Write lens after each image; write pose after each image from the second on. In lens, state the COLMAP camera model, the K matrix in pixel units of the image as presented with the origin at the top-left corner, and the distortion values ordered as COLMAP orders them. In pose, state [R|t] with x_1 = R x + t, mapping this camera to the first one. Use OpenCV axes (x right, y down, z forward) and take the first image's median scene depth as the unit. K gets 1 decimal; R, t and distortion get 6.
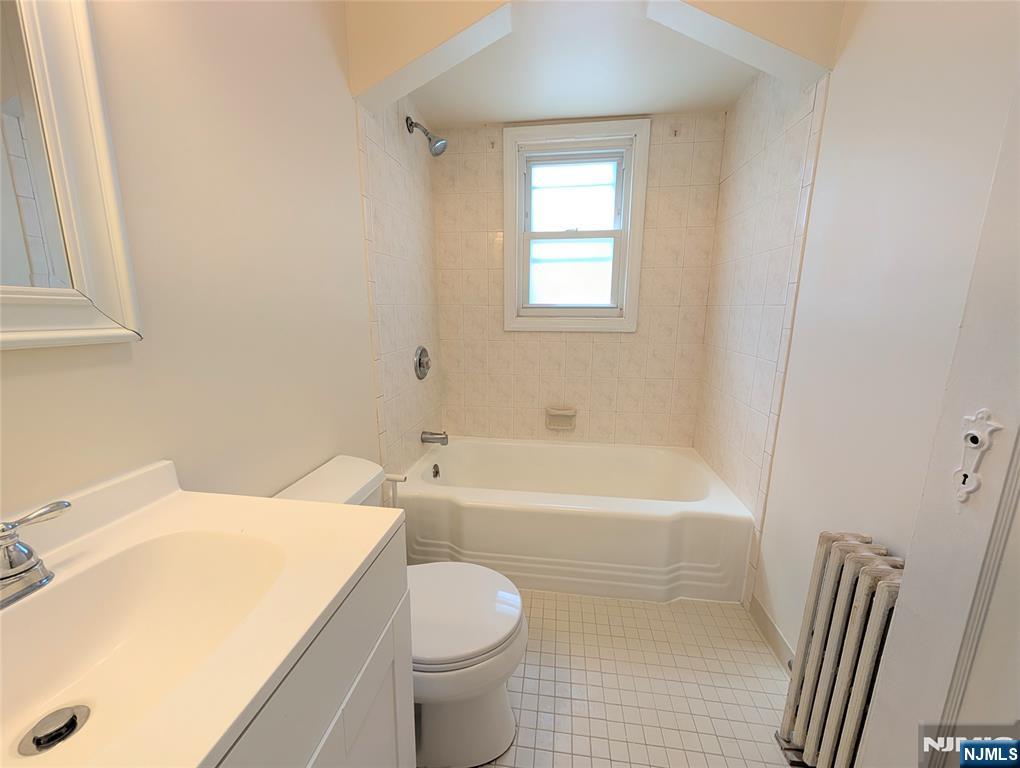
lens RADIAL K [[389.4, 0, 513.7], [0, 389.4, 385.0], [0, 0, 1]] dist [-0.000020, 0.000089]
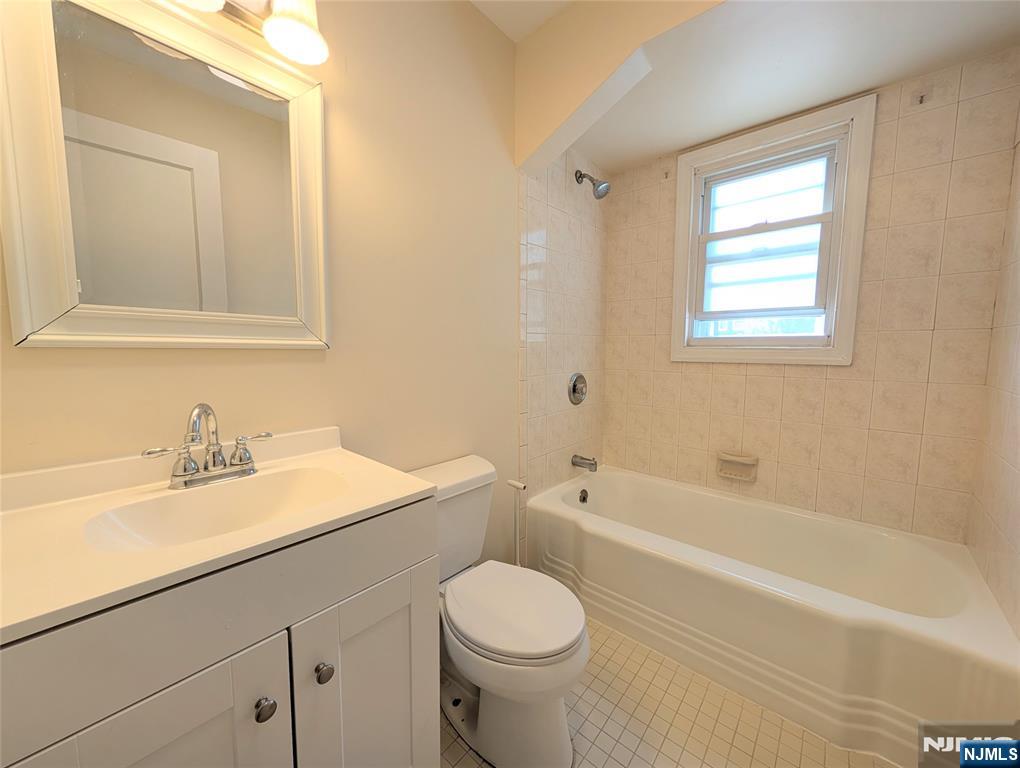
lens RADIAL K [[389.4, 0, 513.7], [0, 389.4, 385.0], [0, 0, 1]] dist [-0.000020, 0.000089]
pose [[0.832841, 0.051010, -0.551157, 0.195408], [-0.105159, 0.992191, -0.067074, 0.021038], [0.543432, 0.113821, 0.831701, 0.025212]]
